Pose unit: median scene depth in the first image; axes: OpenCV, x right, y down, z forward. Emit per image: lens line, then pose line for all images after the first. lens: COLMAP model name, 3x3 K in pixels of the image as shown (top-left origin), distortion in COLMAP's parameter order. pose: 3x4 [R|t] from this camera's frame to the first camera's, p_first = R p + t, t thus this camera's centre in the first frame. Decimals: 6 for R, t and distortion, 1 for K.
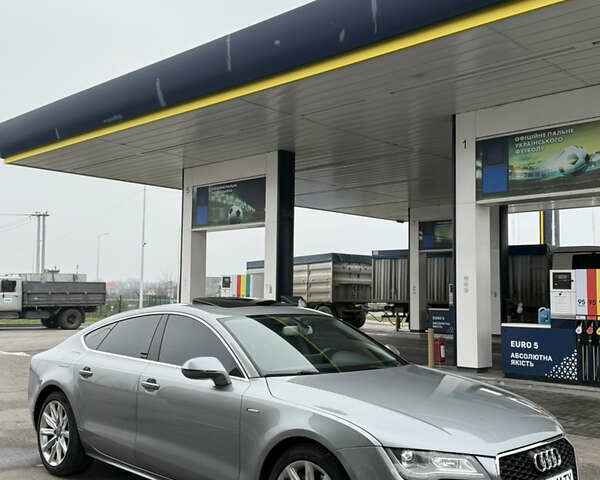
lens RADIAL K [[675.0, 0, 300.9], [0, 675.0, 238.4], [0, 0, 1]] dist [0.198628, -0.439636]
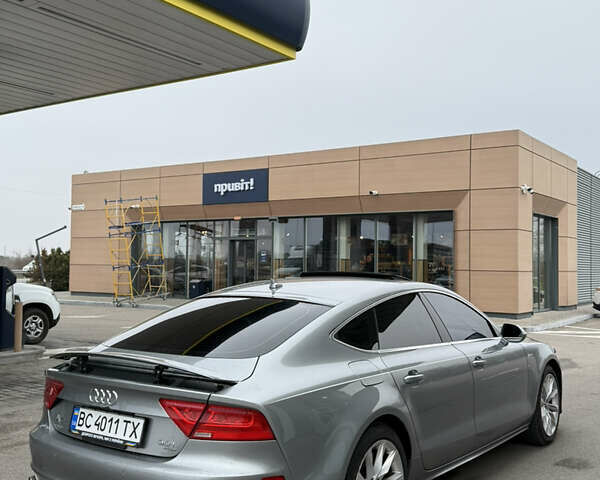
lens RADIAL K [[675.0, 0, 300.9], [0, 675.0, 238.4], [0, 0, 1]] dist [0.198628, -0.439636]
pose [[-0.160620, 0.021784, 0.986776, -0.366821], [-0.094649, 0.994809, -0.037367, 0.028822], [-0.982468, -0.099399, -0.157724, 0.448119]]
